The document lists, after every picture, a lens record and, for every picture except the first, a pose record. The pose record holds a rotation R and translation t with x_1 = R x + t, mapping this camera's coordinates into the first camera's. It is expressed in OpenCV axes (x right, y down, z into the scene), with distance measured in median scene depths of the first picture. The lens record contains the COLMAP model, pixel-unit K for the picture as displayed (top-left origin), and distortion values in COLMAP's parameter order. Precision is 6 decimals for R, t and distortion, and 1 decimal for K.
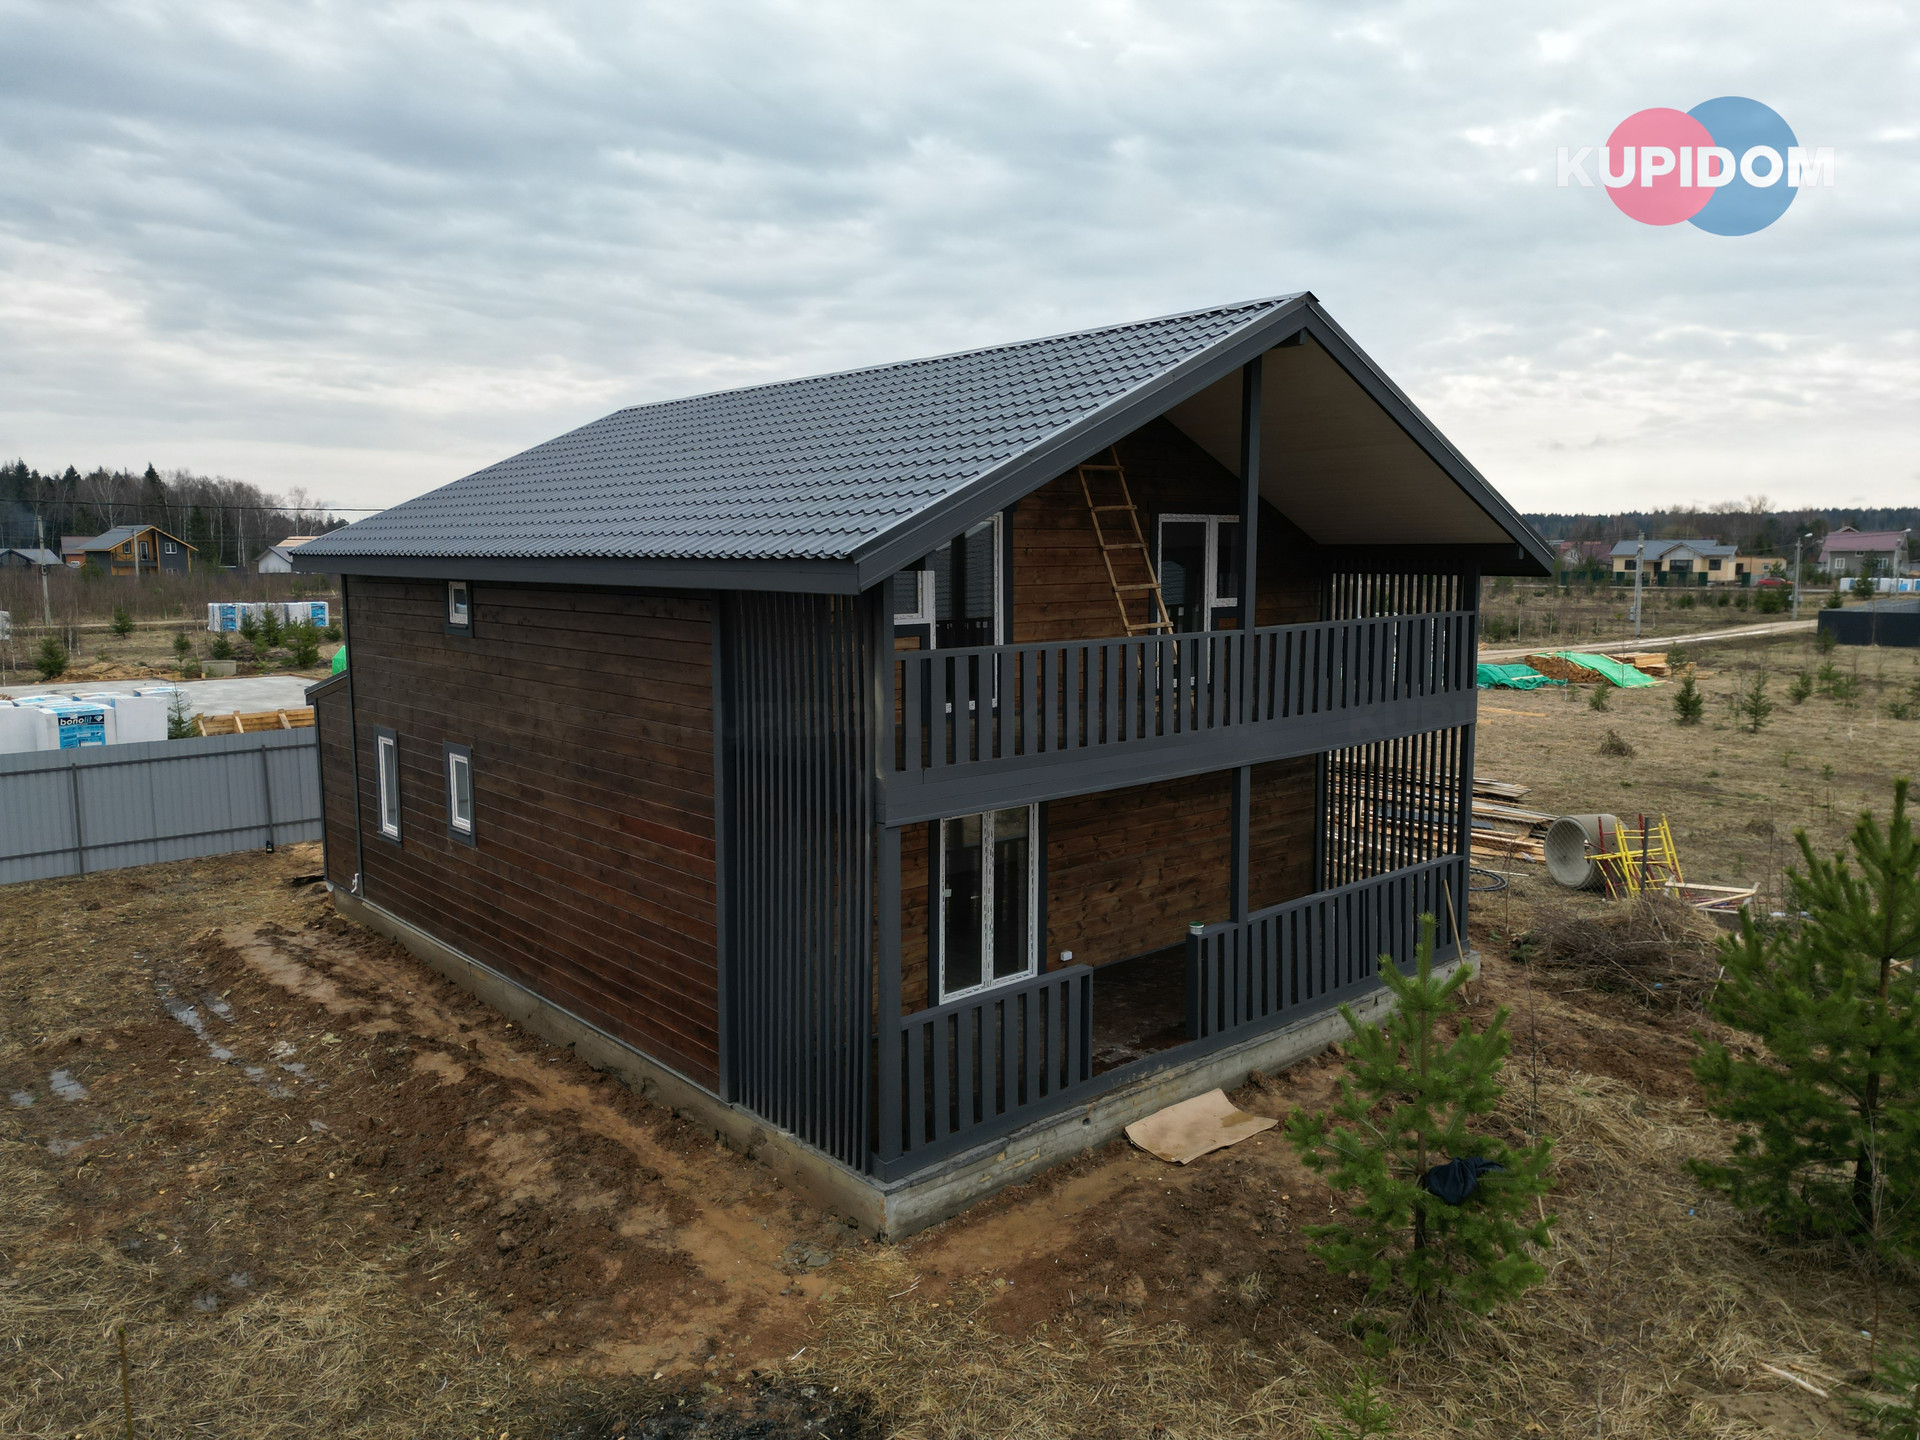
lens RADIAL K [[1356.8, 0, 943.2], [0, 1356.8, 703.0], [0, 0, 1]] dist [0.021194, -0.006387]
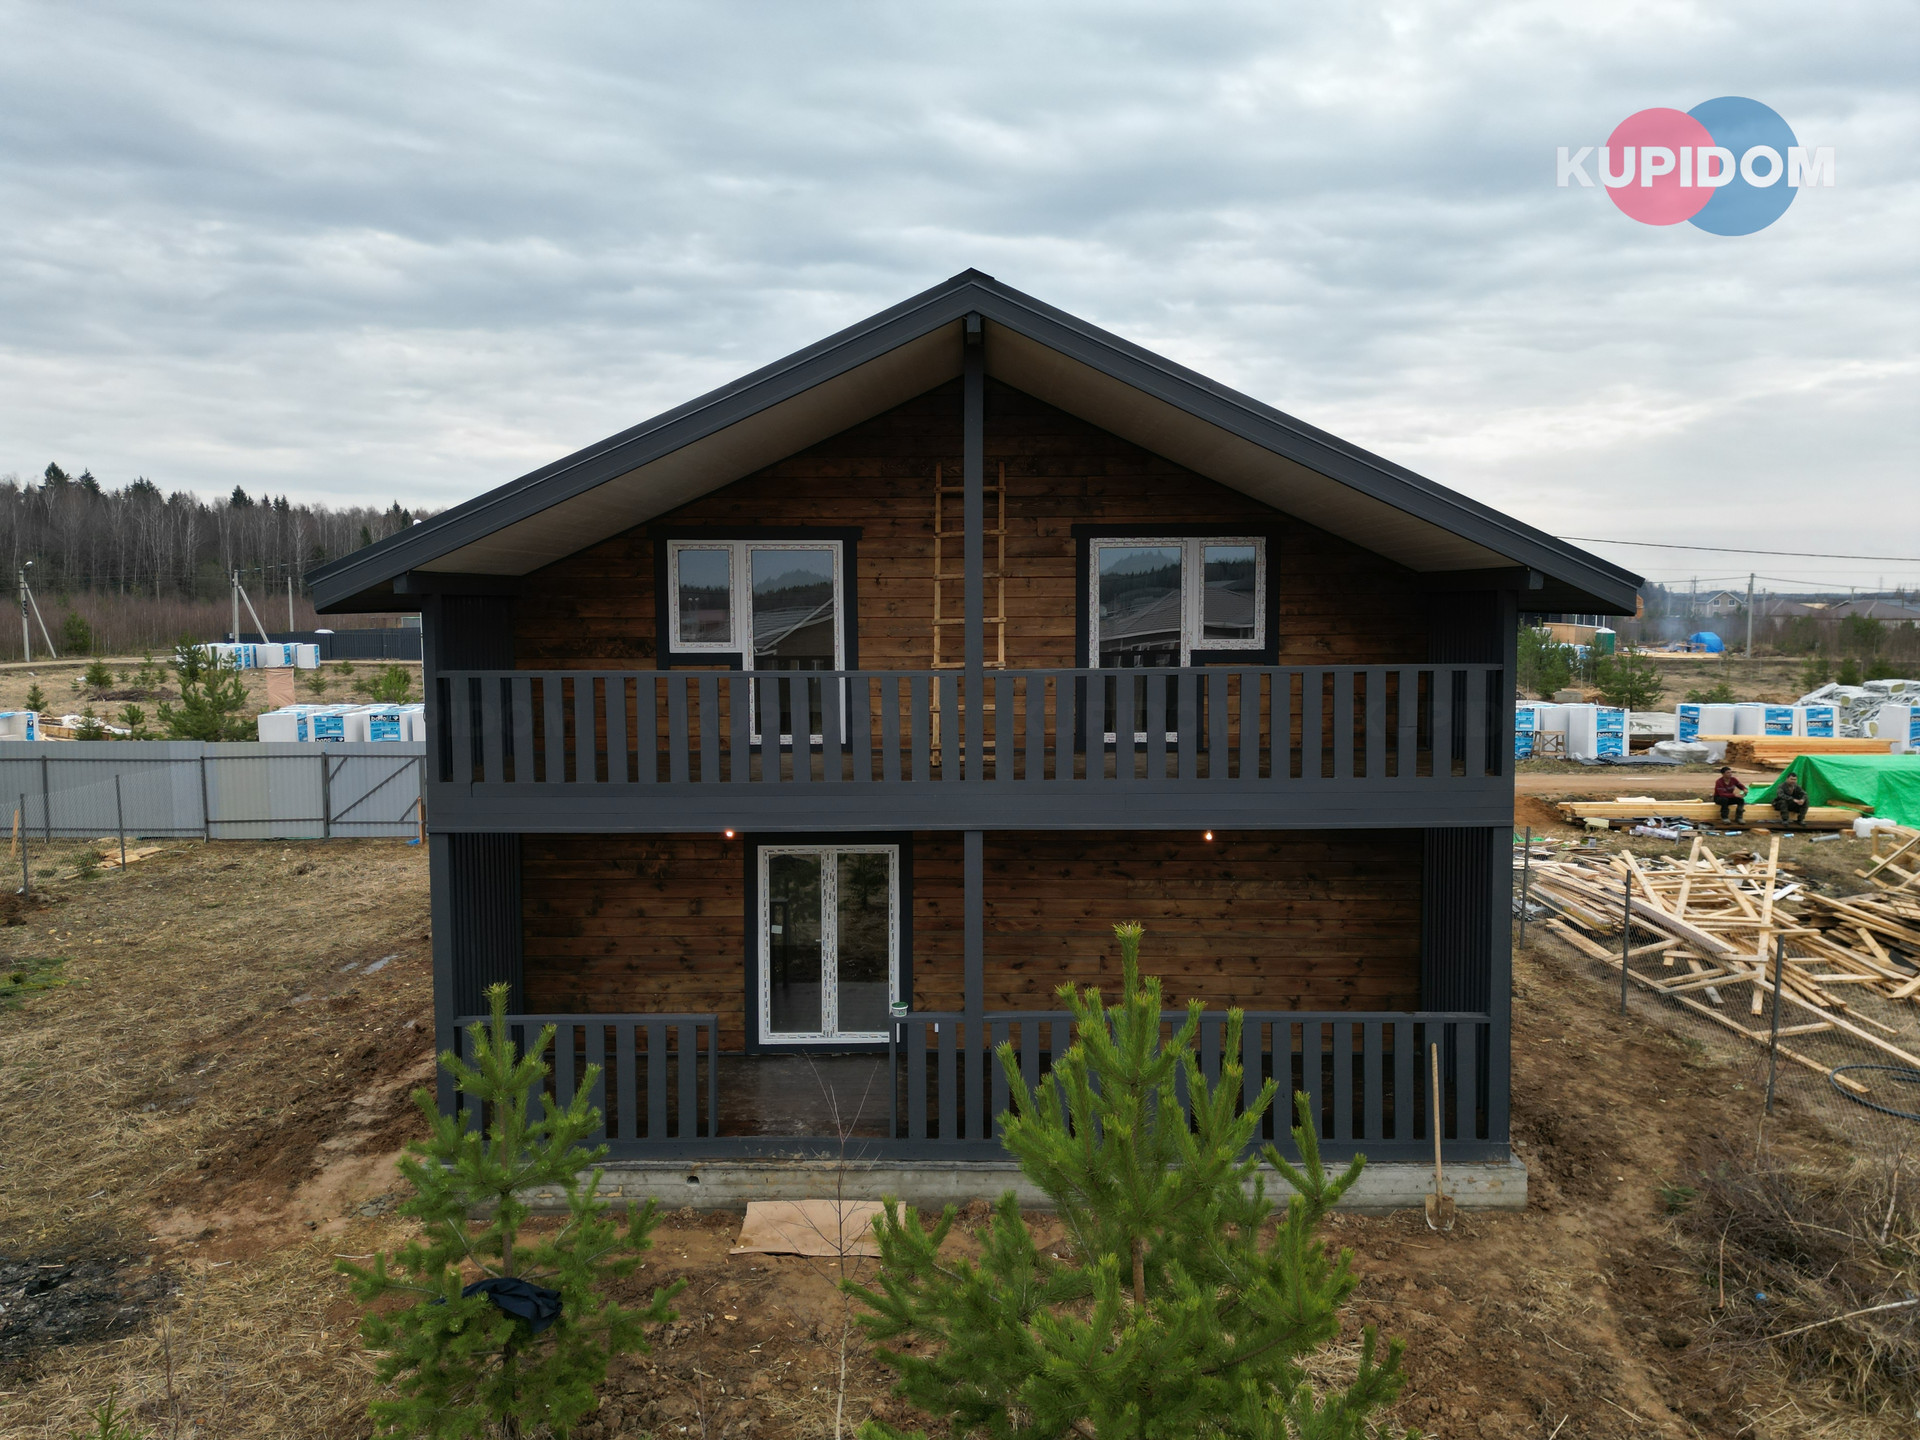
lens RADIAL K [[1356.8, 0, 928.1], [0, 1356.8, 701.9], [0, 0, 1]] dist [0.021194, -0.006387]
pose [[0.741173, 0.052727, -0.669240, 0.773846], [-0.073287, 0.997308, -0.002590, -0.030409], [0.667301, 0.050966, 0.743042, 0.357270]]
